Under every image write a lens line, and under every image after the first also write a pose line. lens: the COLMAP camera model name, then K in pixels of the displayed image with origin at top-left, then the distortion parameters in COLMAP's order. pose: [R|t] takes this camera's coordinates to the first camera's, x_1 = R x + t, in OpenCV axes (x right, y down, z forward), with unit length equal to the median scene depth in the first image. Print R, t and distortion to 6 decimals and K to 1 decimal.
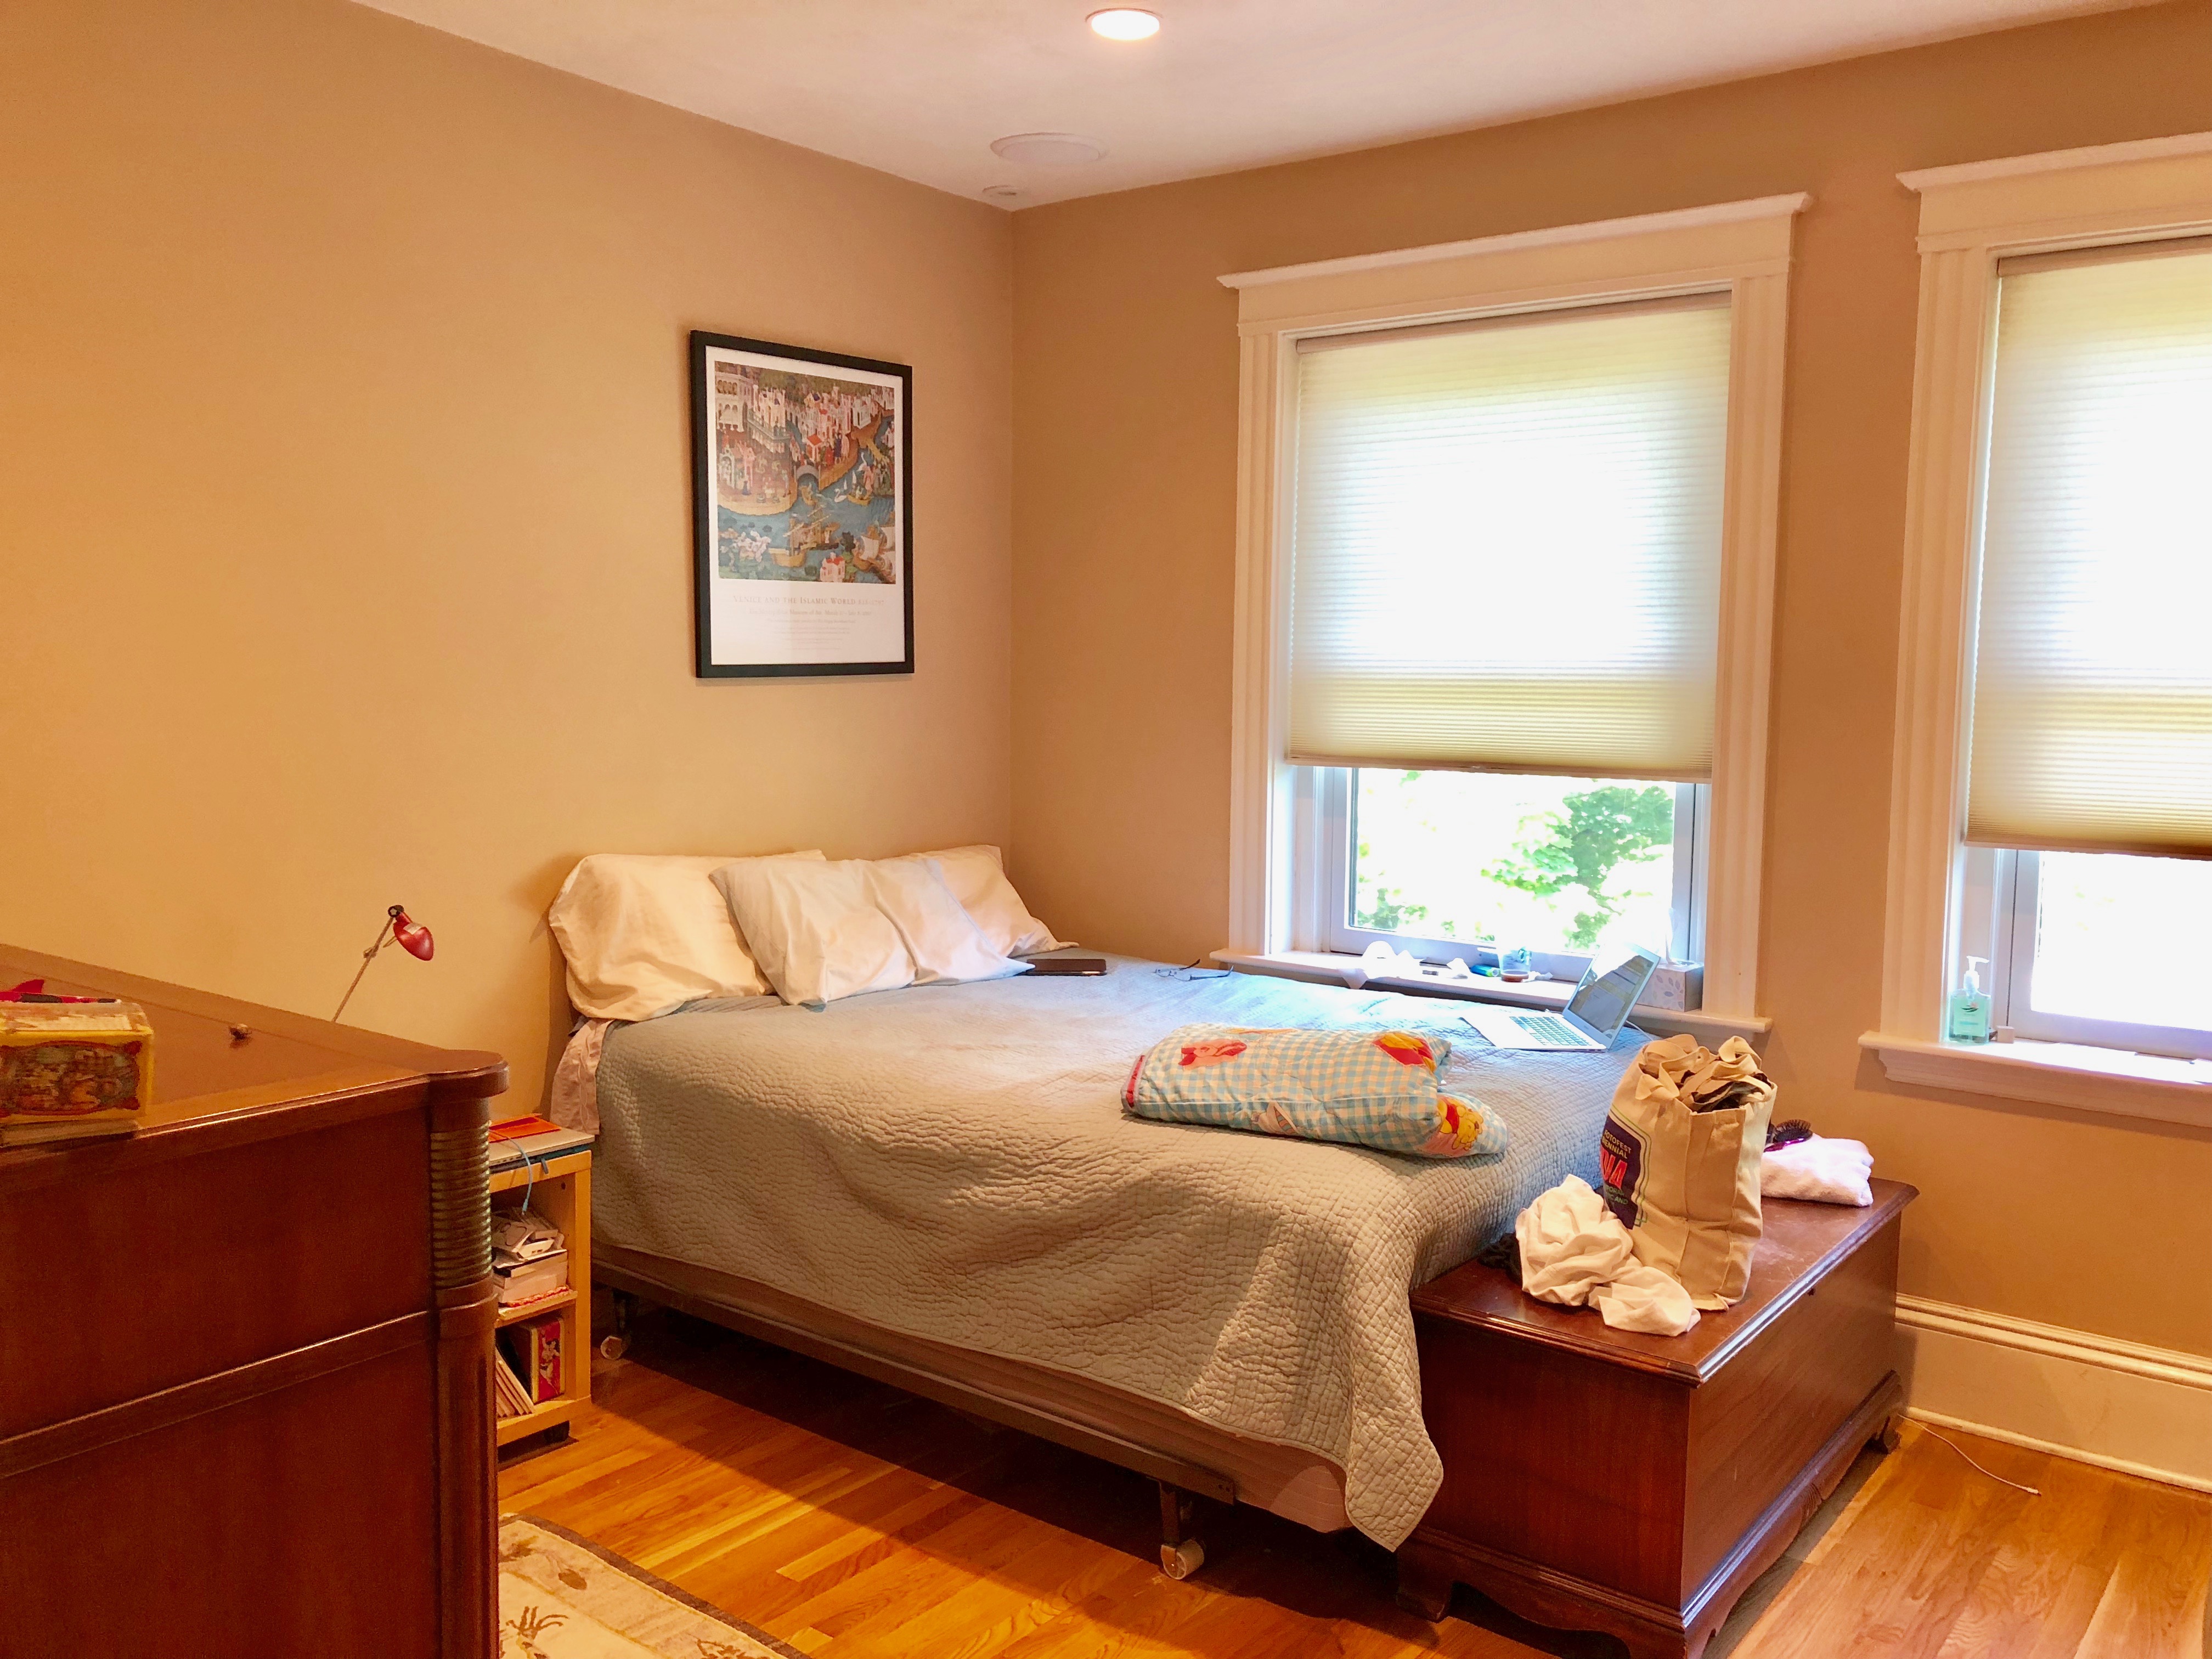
lens RADIAL K [[1809.4, 0, 1106.0], [0, 1809.4, 829.5], [0, 0, 1]] dist [0.011041, 0.003878]
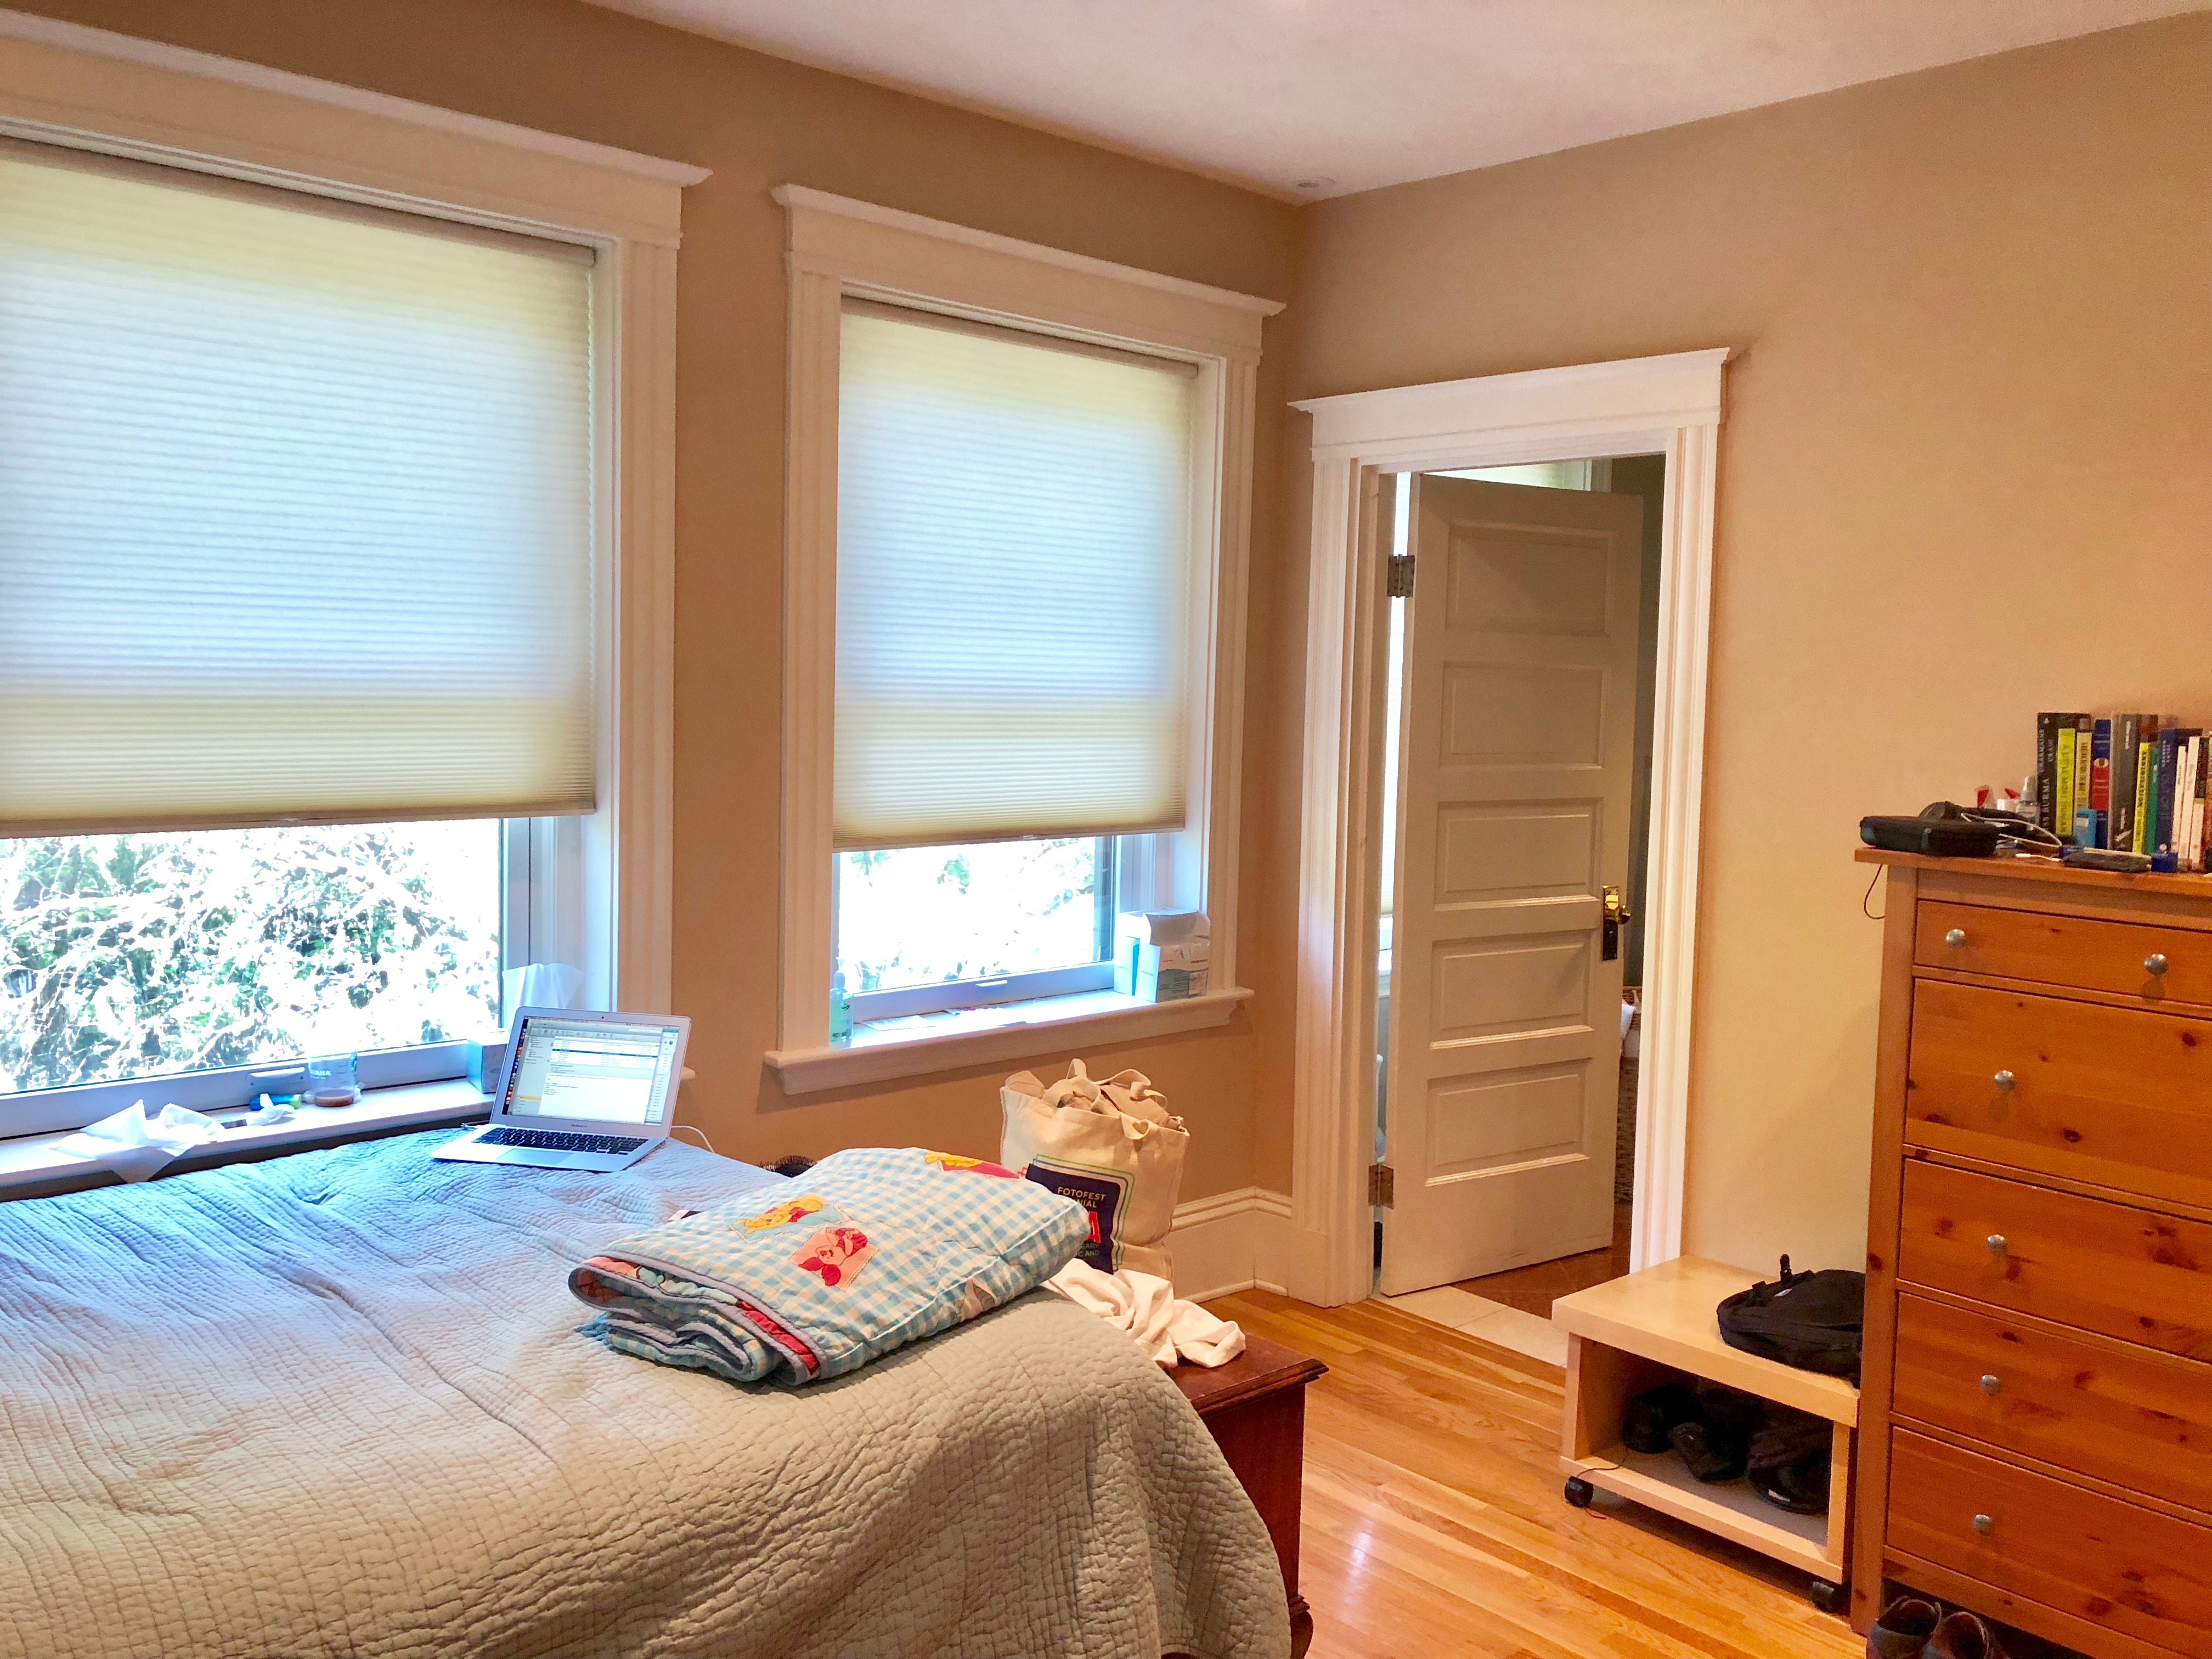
lens RADIAL K [[1793.3, 0, 1106.0], [0, 1793.3, 829.5], [0, 0, 1]] dist [-0.010215, -0.004117]
pose [[0.171454, -0.088829, 0.981179, -0.477206], [0.069035, 0.994562, 0.077977, -0.069970], [-0.982770, 0.054366, 0.176654, 0.622543]]
